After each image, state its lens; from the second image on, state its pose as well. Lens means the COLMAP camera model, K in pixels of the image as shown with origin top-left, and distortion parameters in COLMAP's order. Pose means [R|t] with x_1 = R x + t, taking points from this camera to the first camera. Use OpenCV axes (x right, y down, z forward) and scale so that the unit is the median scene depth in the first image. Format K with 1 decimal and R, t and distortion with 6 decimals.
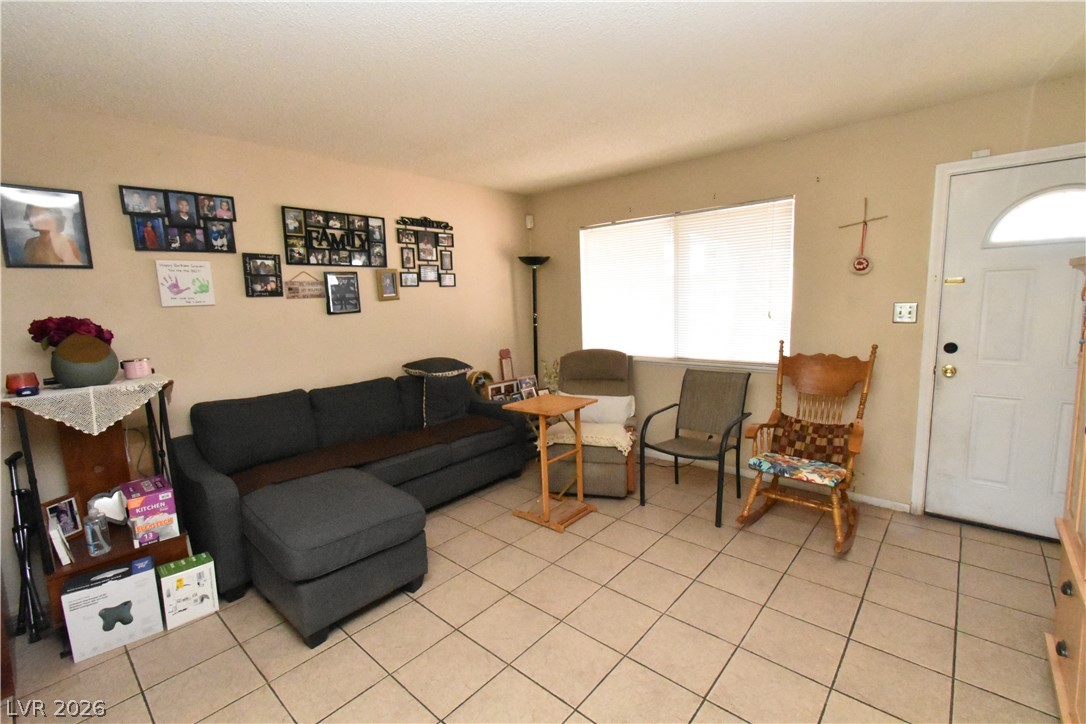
lens RADIAL K [[477.5, 0, 540.5], [0, 477.5, 360.0], [0, 0, 1]] dist [0.006236, -0.004184]
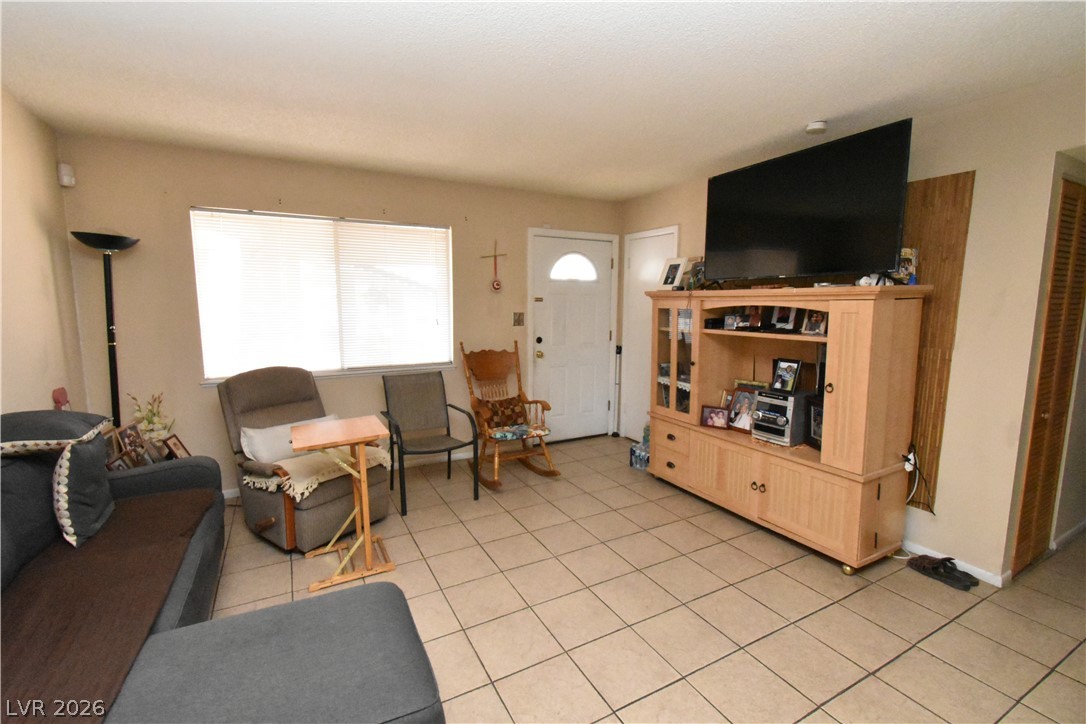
lens RADIAL K [[477.5, 0, 540.5], [0, 477.5, 360.0], [0, 0, 1]] dist [0.006236, -0.004184]
pose [[0.348162, -0.081375, 0.933896, -0.583057], [0.108700, 0.993010, 0.046002, -0.028385], [-0.931111, 0.085498, 0.354574, 0.361944]]
